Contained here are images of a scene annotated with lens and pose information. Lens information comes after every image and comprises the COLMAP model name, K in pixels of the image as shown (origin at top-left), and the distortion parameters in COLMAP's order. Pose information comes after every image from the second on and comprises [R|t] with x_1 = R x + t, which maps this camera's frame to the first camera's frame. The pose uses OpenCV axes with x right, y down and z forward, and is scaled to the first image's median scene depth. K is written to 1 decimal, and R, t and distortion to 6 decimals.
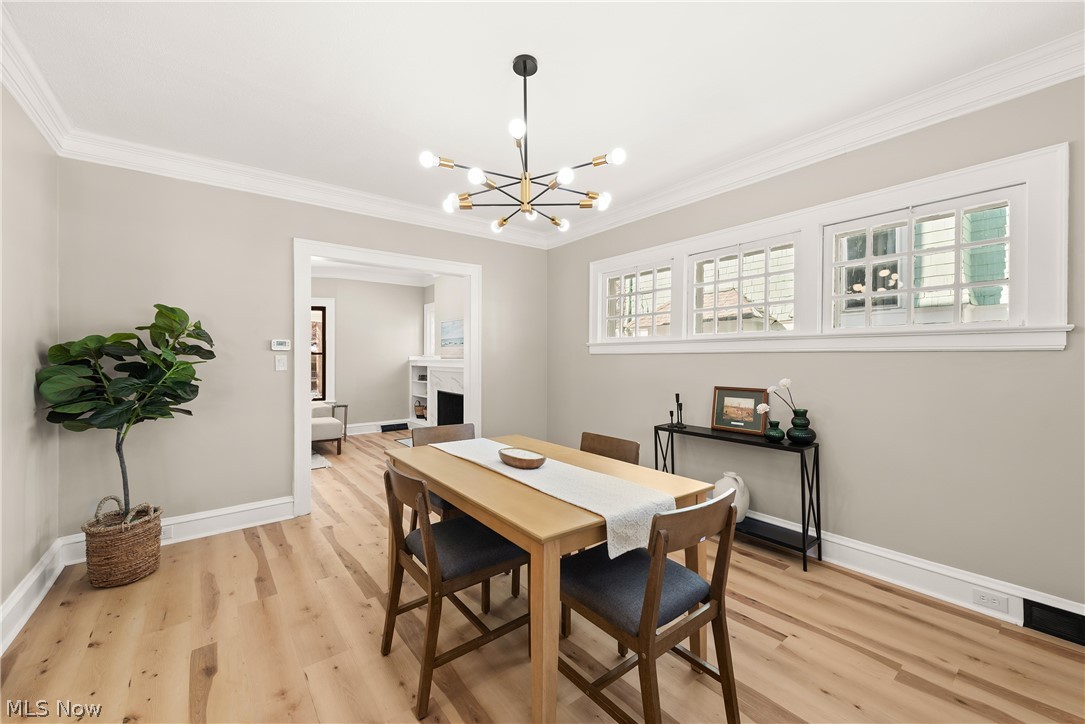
lens RADIAL K [[430.5, 0, 545.3], [0, 430.5, 357.2], [0, 0, 1]] dist [-0.000290, -0.000396]
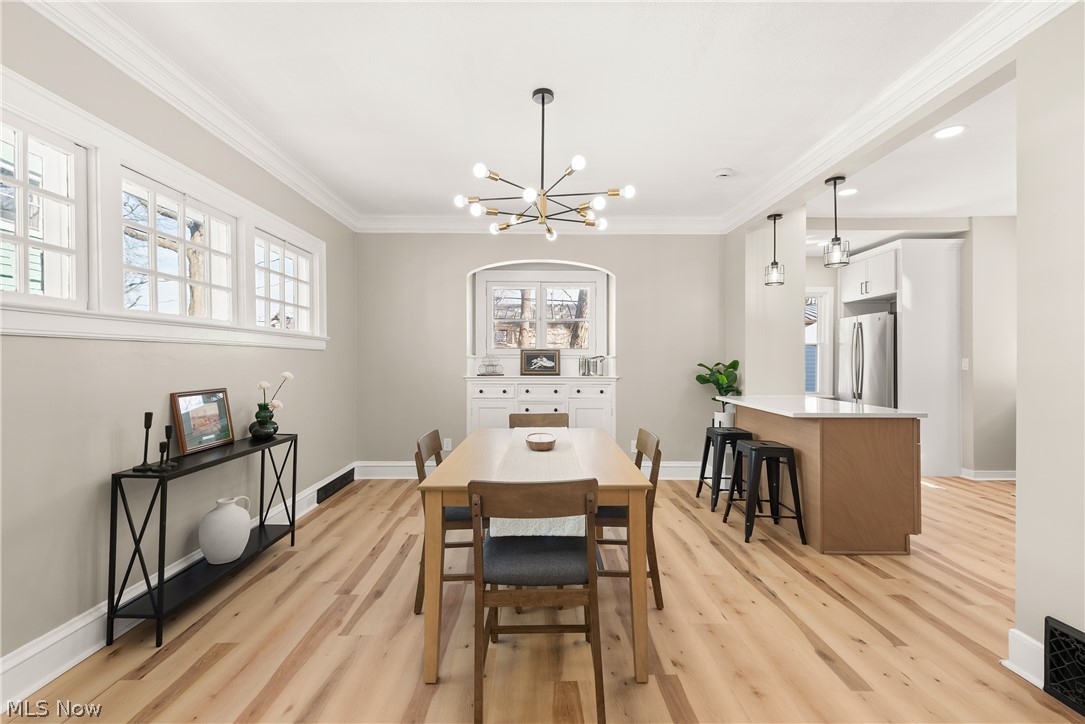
lens RADIAL K [[467.9, 0, 539.5], [0, 467.9, 359.6], [0, 0, 1]] dist [0.009554, -0.000223]
pose [[-0.787294, -0.002522, 0.616573, -0.582204], [-0.004444, 0.999989, -0.001584, 0.018364], [-0.616562, -0.003987, -0.787296, 1.432347]]
